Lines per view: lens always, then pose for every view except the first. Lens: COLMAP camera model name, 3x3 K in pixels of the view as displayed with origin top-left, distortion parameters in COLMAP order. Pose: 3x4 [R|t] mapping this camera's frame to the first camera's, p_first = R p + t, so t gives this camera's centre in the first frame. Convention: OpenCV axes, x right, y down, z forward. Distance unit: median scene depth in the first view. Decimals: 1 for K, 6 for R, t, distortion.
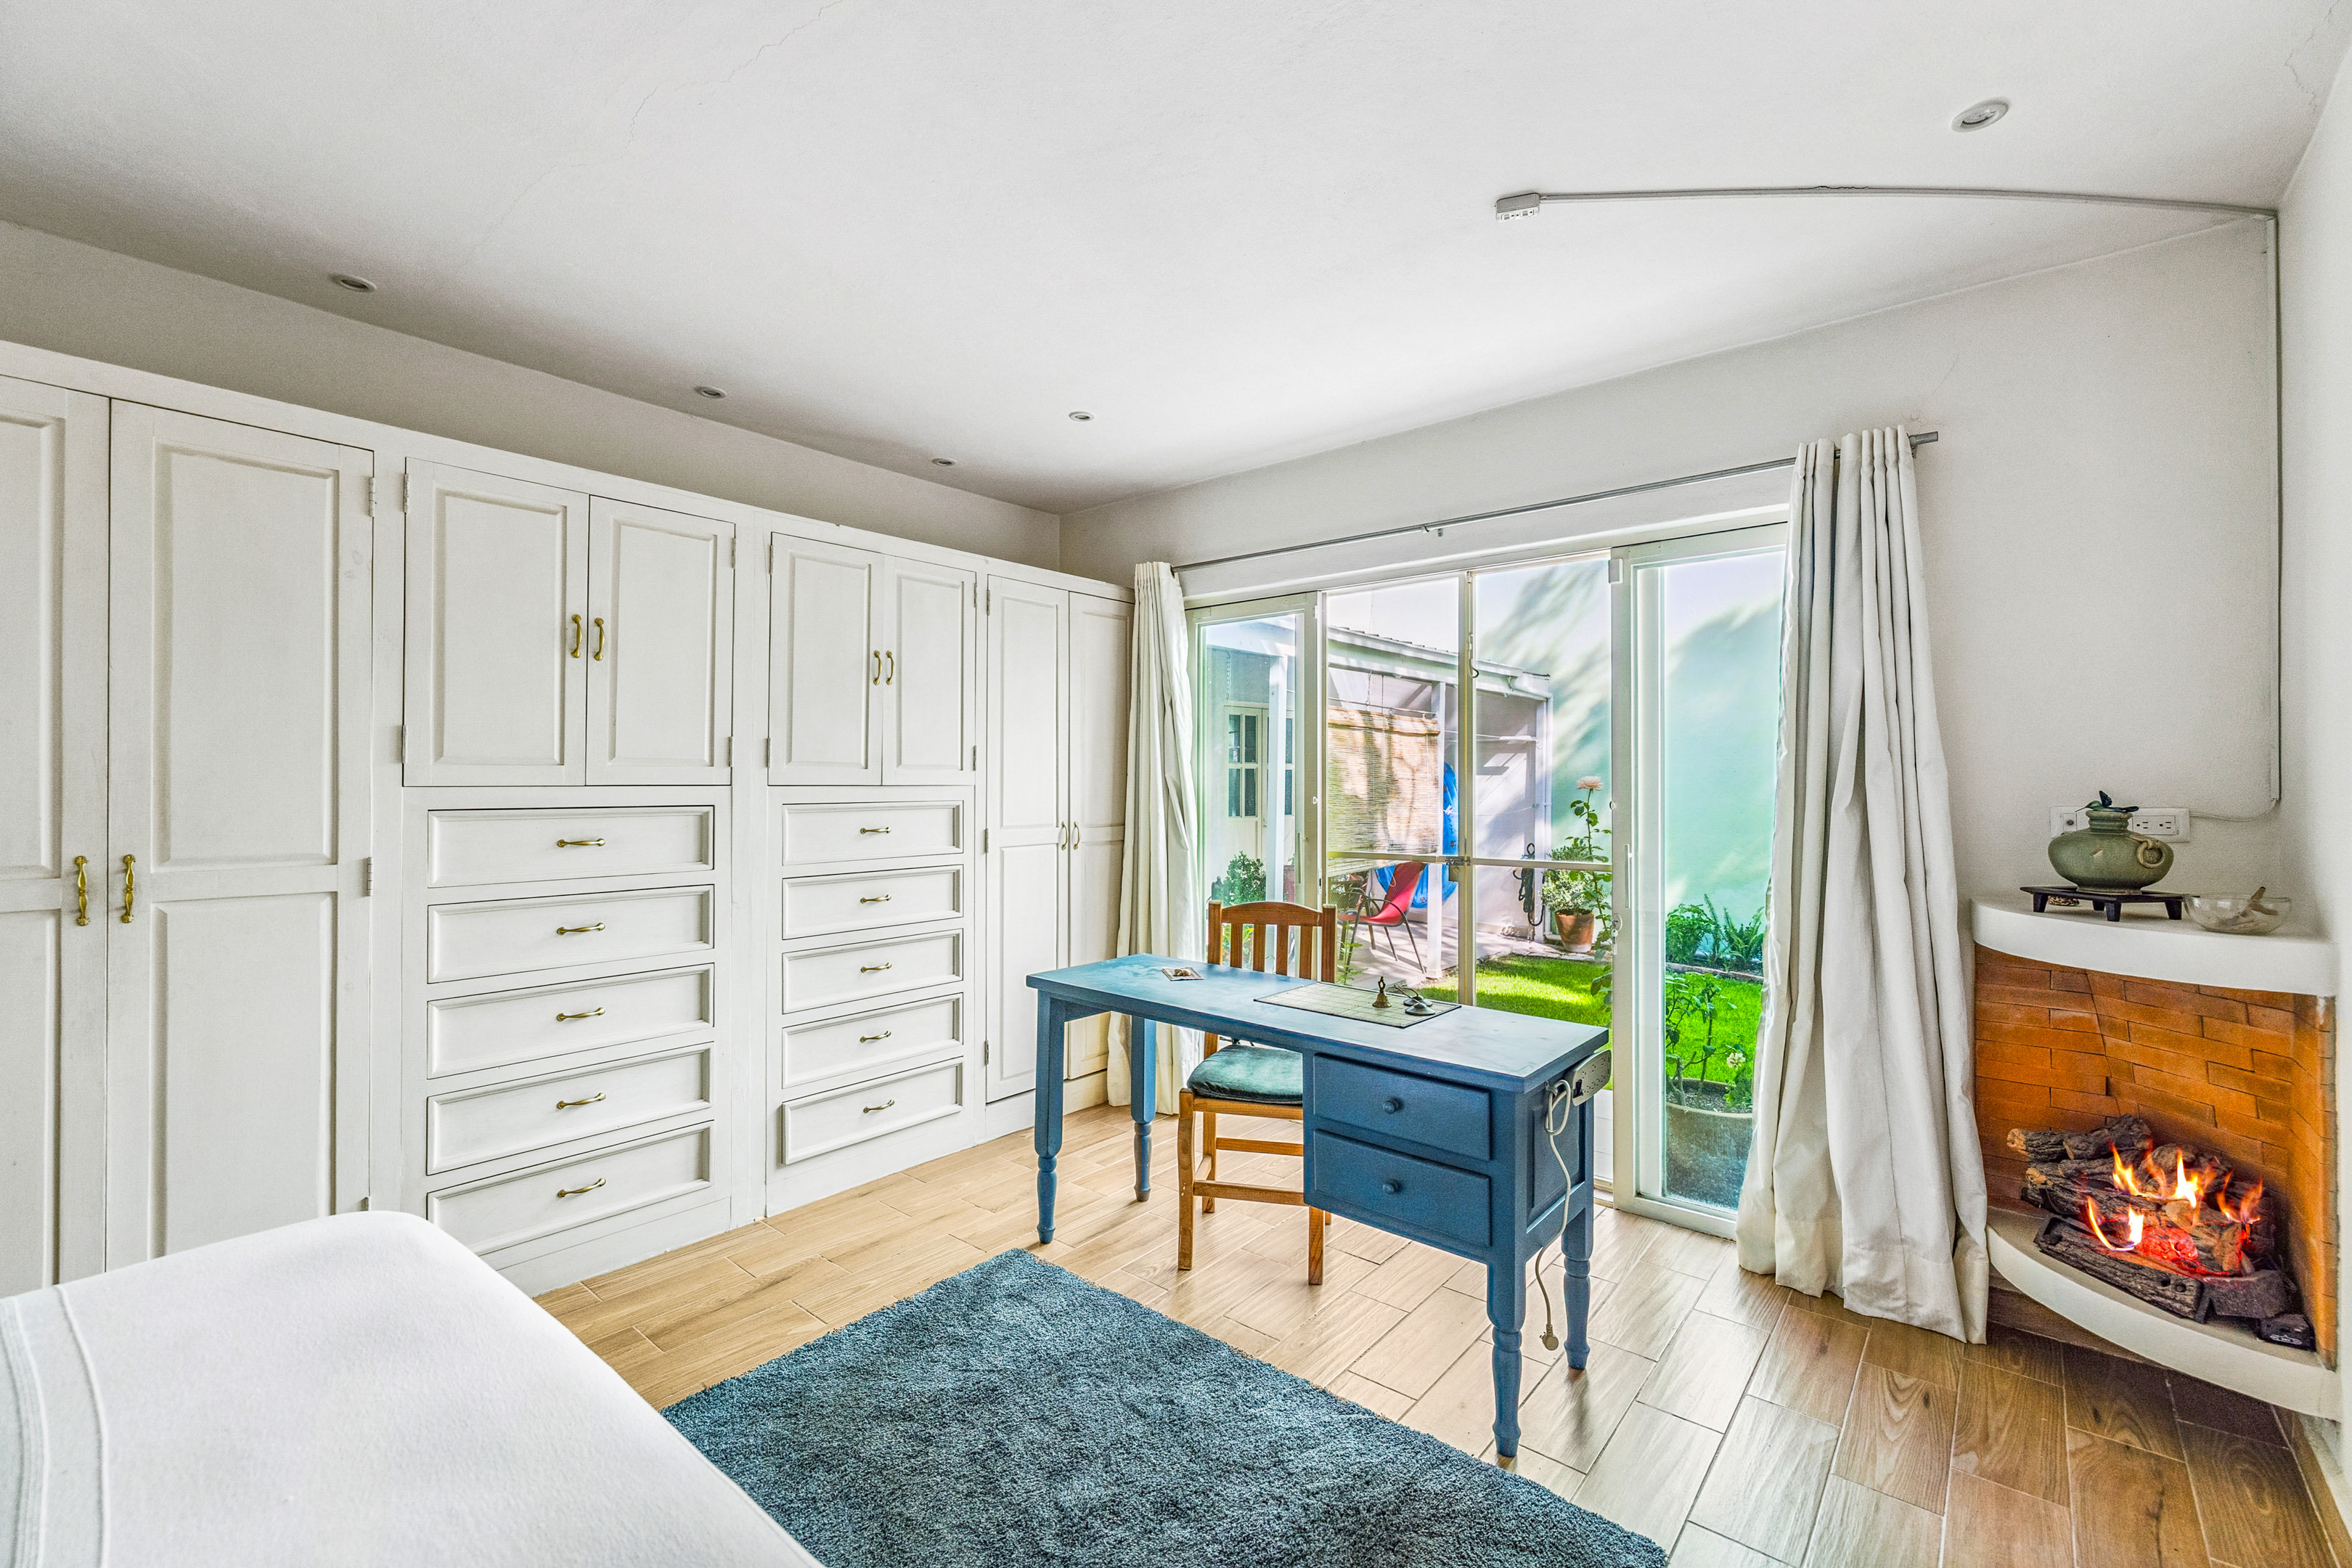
lens RADIAL K [[1000.9, 0, 1173.6], [0, 1000.9, 782.0], [0, 0, 1]] dist [-0.000855, 0.000216]
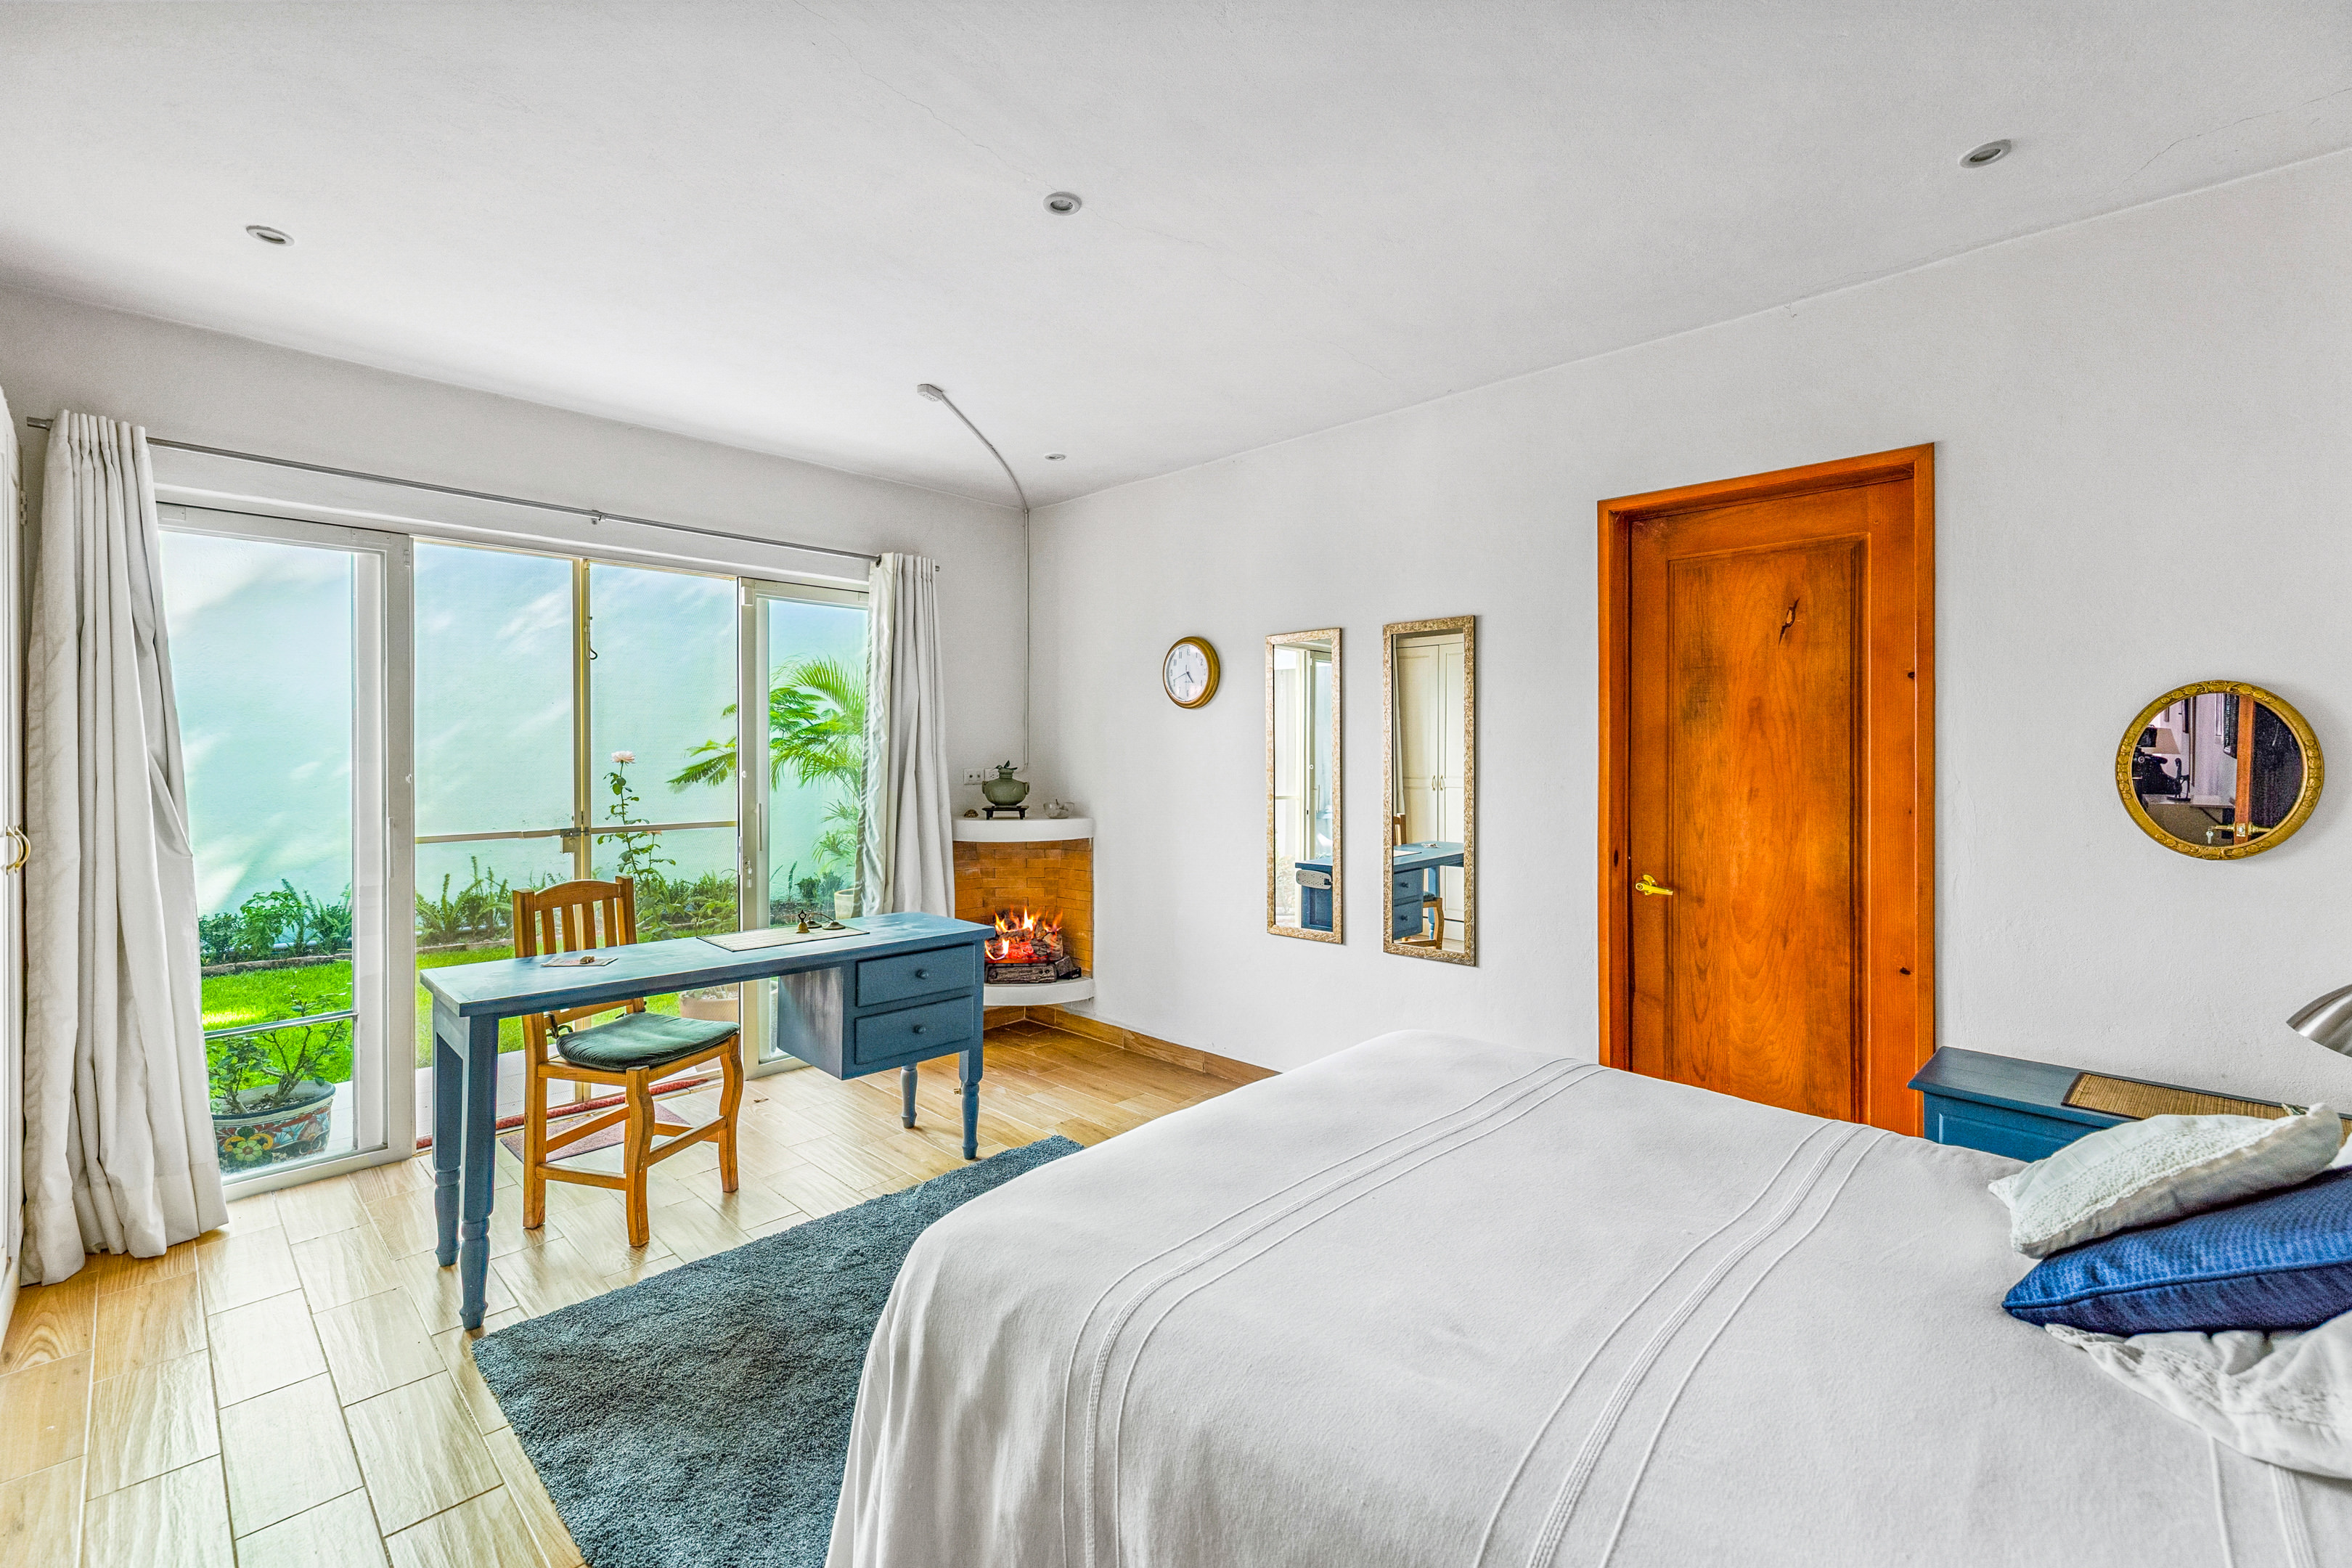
lens RADIAL K [[1000.9, 0, 1174.1], [0, 1000.9, 765.4], [0, 0, 1]] dist [-0.000855, 0.000216]
pose [[0.056627, -0.010483, 0.998340, -1.166016], [0.000511, 0.999945, 0.010471, -0.003314], [-0.998395, -0.000082, 0.056629, 0.502871]]
